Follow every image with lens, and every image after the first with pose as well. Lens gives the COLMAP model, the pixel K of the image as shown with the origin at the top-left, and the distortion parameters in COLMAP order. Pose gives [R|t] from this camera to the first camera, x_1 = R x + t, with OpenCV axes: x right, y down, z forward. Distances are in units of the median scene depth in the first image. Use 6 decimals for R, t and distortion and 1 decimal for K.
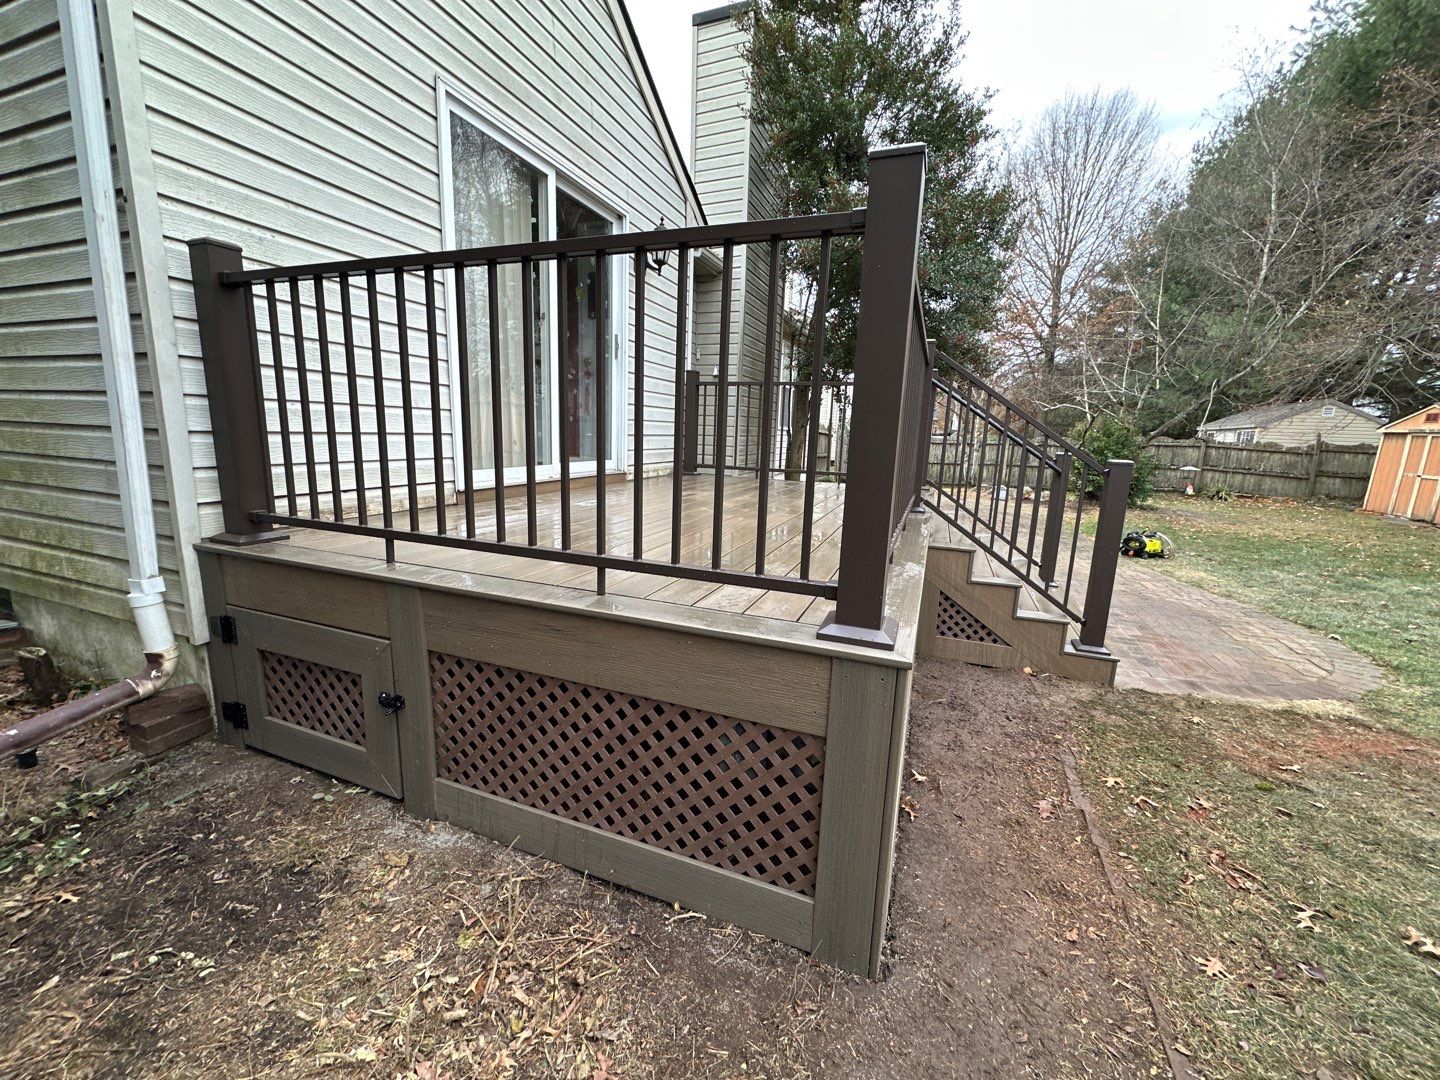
lens RADIAL K [[574.2, 0, 722.1], [0, 574.2, 538.2], [0, 0, 1]] dist [0.009056, -0.001246]
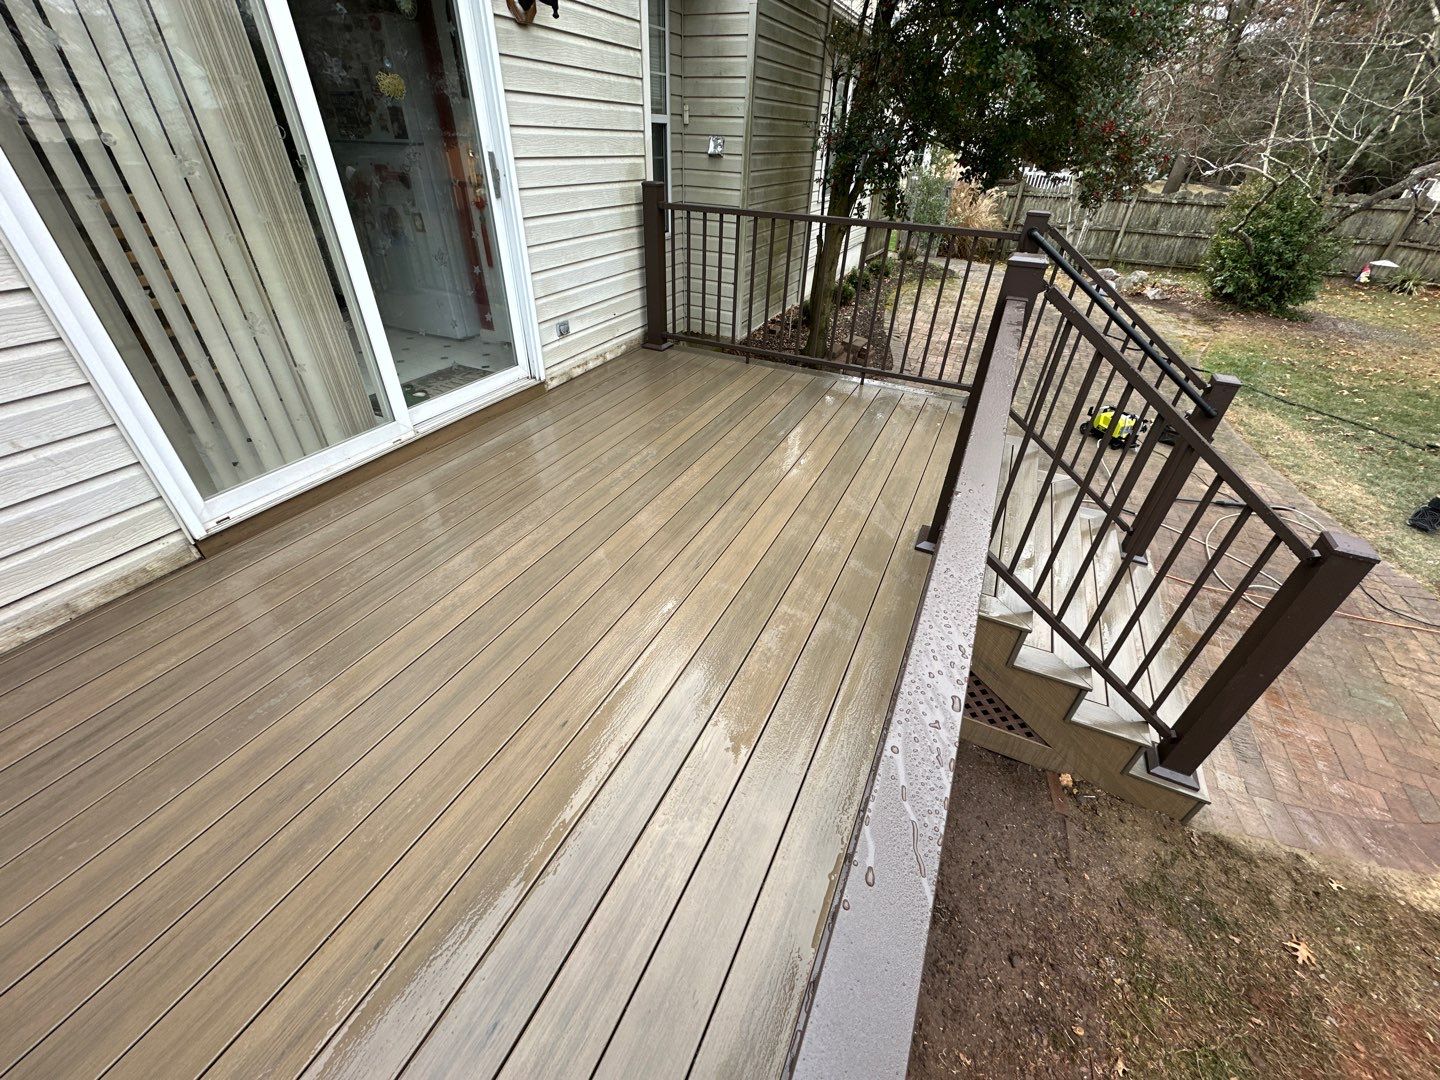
lens RADIAL K [[574.2, 0, 724.0], [0, 574.2, 535.9], [0, 0, 1]] dist [0.009056, -0.001246]
pose [[0.996873, 0.046285, -0.064044, 0.101123], [-0.015887, 0.911342, 0.411344, -0.234645], [0.077405, -0.409041, 0.909227, 0.316427]]
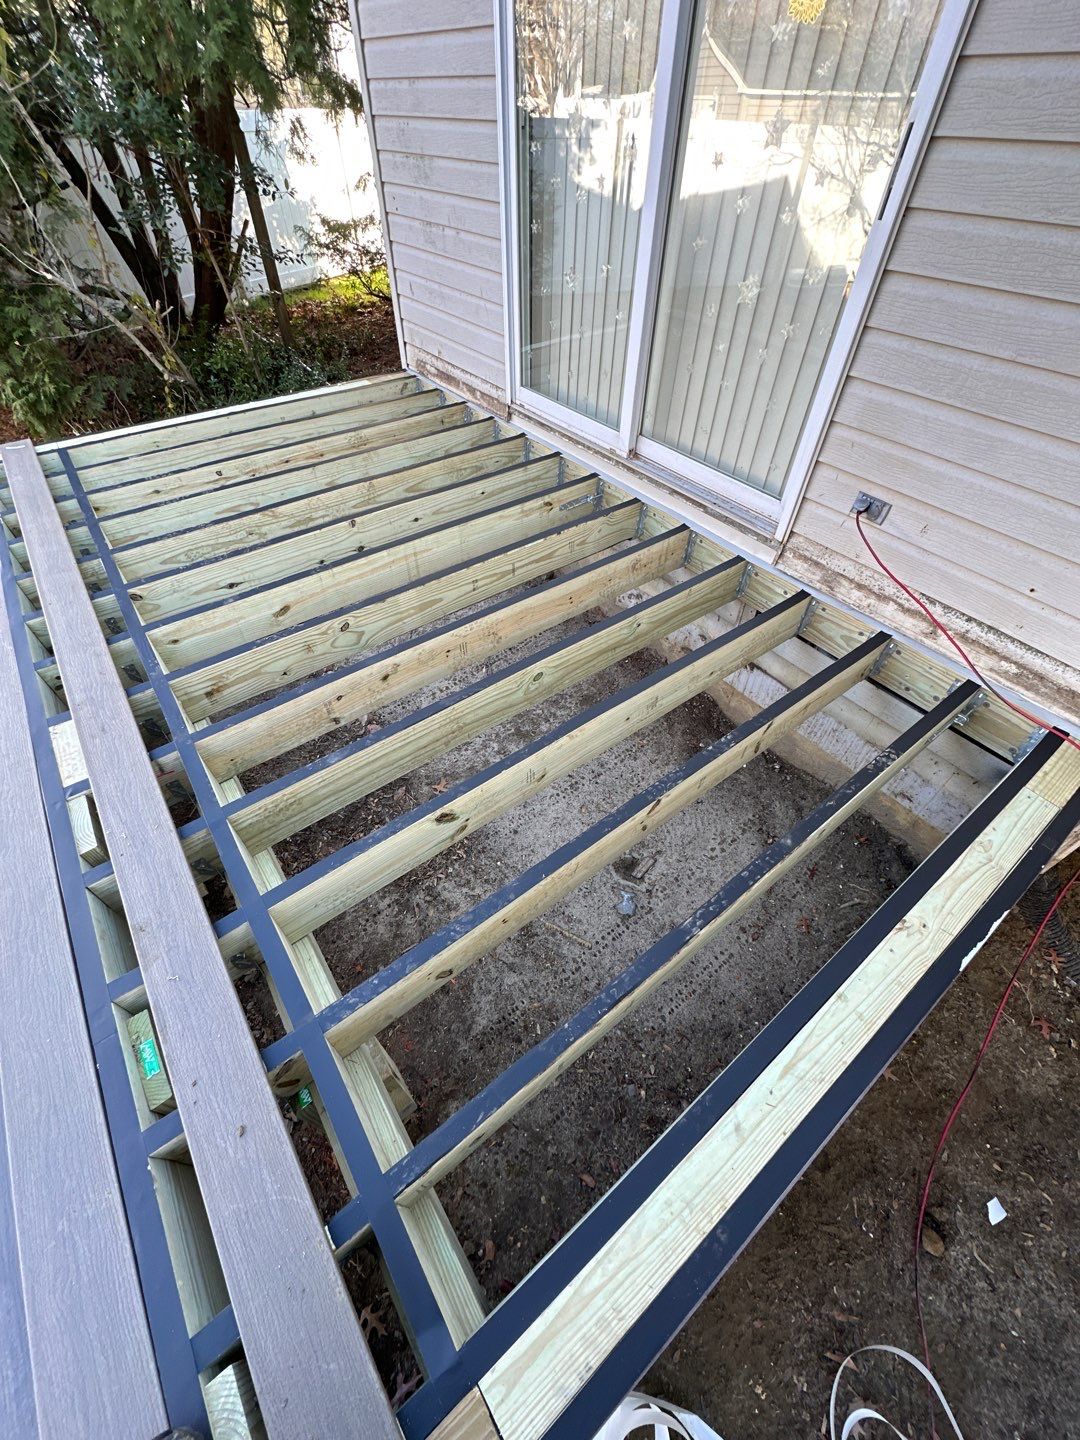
lens RADIAL K [[574.2, 0, 533.6], [0, 574.2, 714.5], [0, 0, 1]] dist [0.009056, -0.001246]
pose [[-0.535498, 0.585741, -0.608399, 0.291140], [-0.186273, 0.620735, 0.761571, -0.342040], [0.823738, 0.521148, -0.223295, 1.021939]]
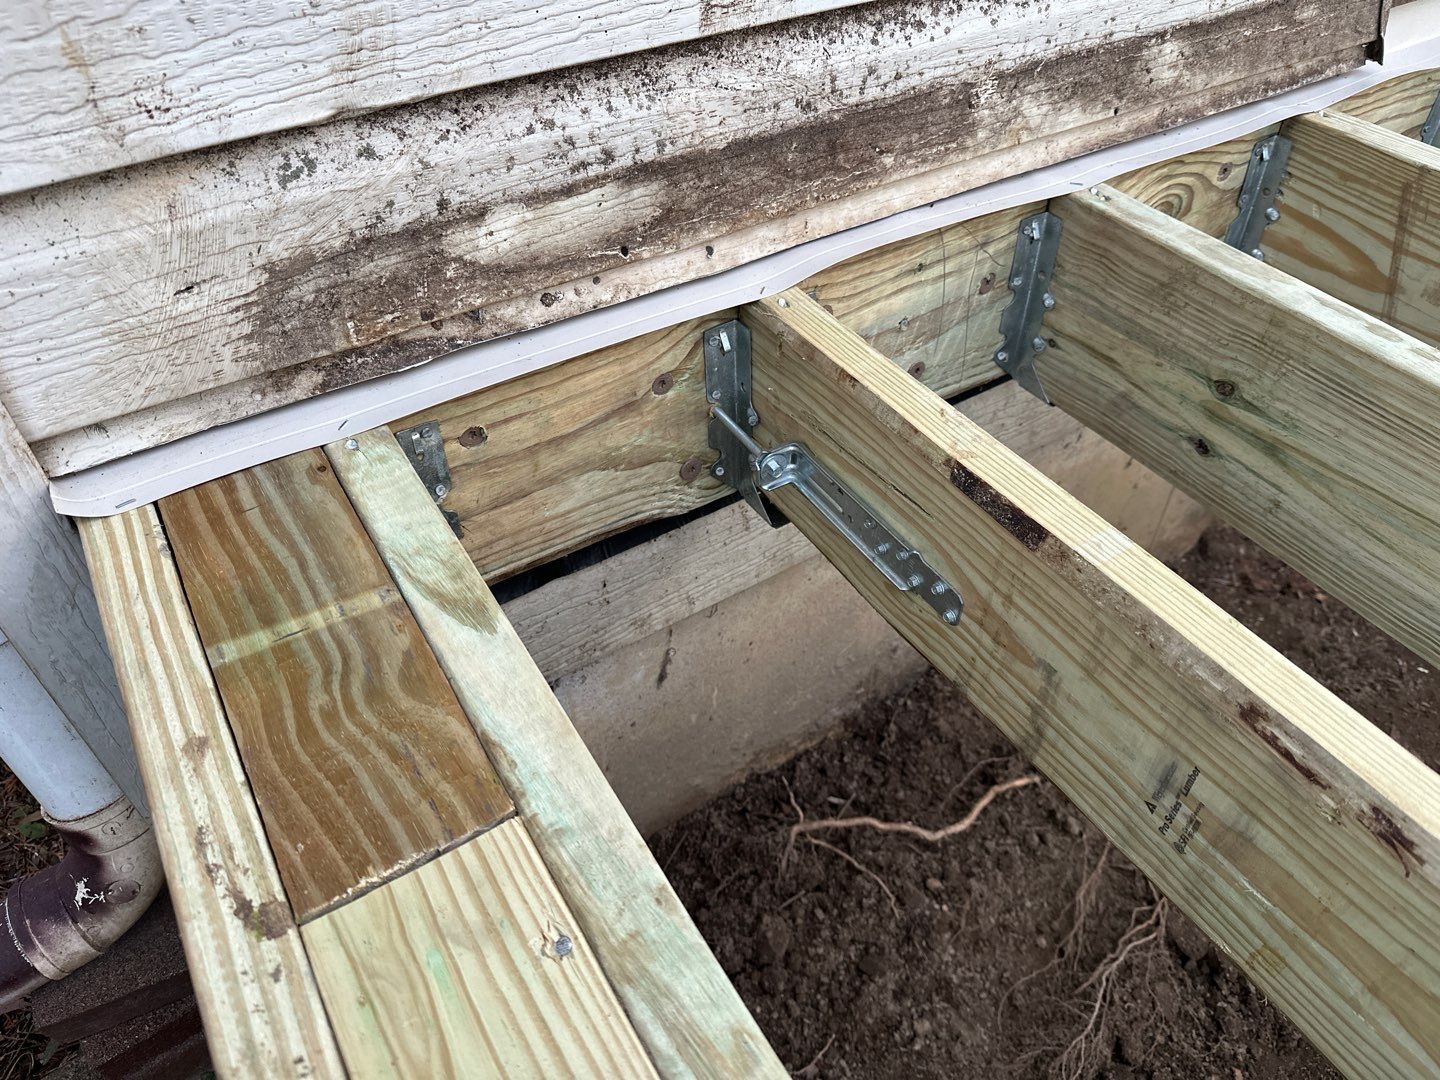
lens RADIAL K [[1020.5, 0, 715.4], [0, 1020.5, 555.5], [0, 0, 1]] dist [0.016761, -0.012447]
pose [[0.793735, 0.401701, -0.456750, -0.274937], [-0.083623, 0.815843, 0.572196, -0.061831], [0.602488, -0.415977, 0.681155, 0.400010]]
